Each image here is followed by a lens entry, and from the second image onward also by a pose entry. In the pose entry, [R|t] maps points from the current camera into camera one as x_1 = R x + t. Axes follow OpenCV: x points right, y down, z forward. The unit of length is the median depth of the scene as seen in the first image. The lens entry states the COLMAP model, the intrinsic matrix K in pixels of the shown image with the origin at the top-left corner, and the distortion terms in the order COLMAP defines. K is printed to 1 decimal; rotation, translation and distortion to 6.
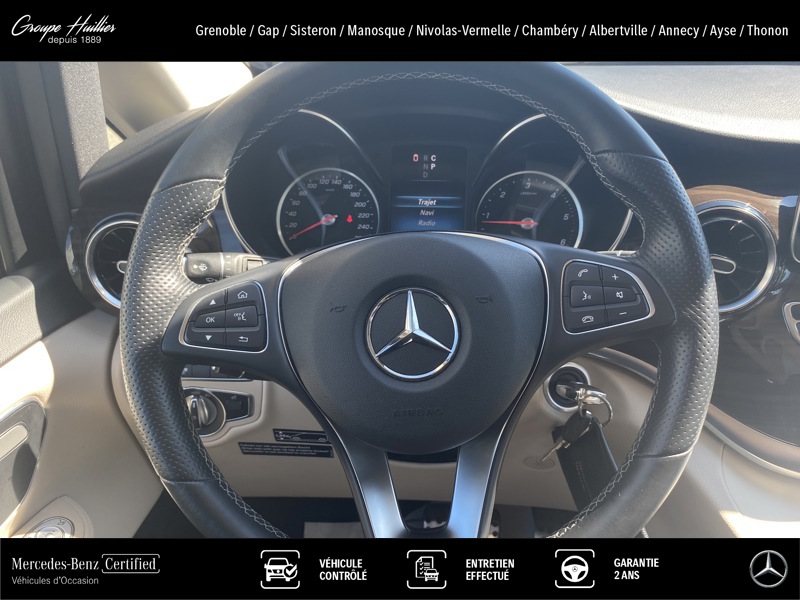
lens RADIAL K [[591.9, 0, 402.7], [0, 591.9, 304.8], [0, 0, 1]] dist [-0.002274, -0.020969]
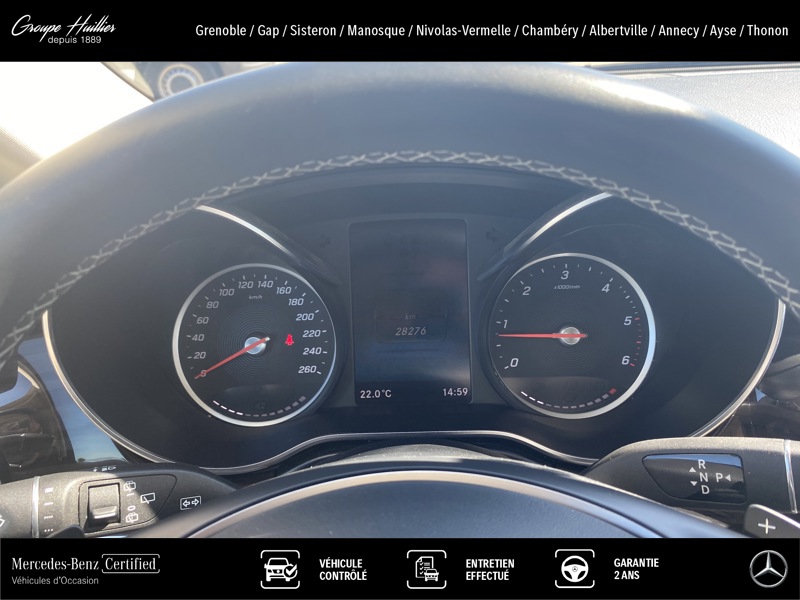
lens RADIAL K [[591.9, 0, 395.1], [0, 591.9, 298.6], [0, 0, 1]] dist [-0.002274, -0.020969]
pose [[0.997351, -0.057994, 0.043906, -0.002222], [0.058725, 0.998153, -0.015544, -0.177675], [-0.042924, 0.018081, 0.998915, 0.369465]]
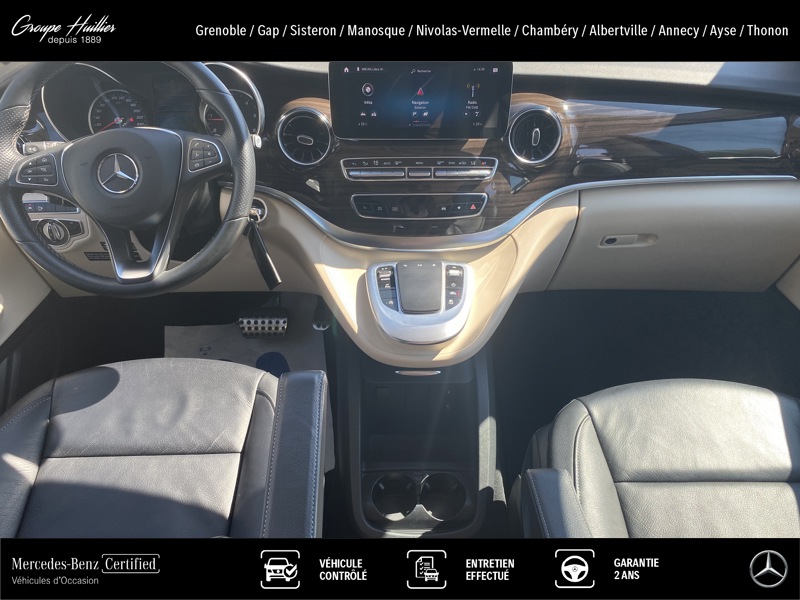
lens RADIAL K [[591.9, 0, 400.2], [0, 591.9, 303.2], [0, 0, 1]] dist [-0.002274, -0.020969]
pose [[0.996894, -0.043610, 0.065578, 0.570925], [0.031434, 0.983817, 0.176397, 0.105417], [-0.072210, -0.173788, 0.982132, -0.869212]]
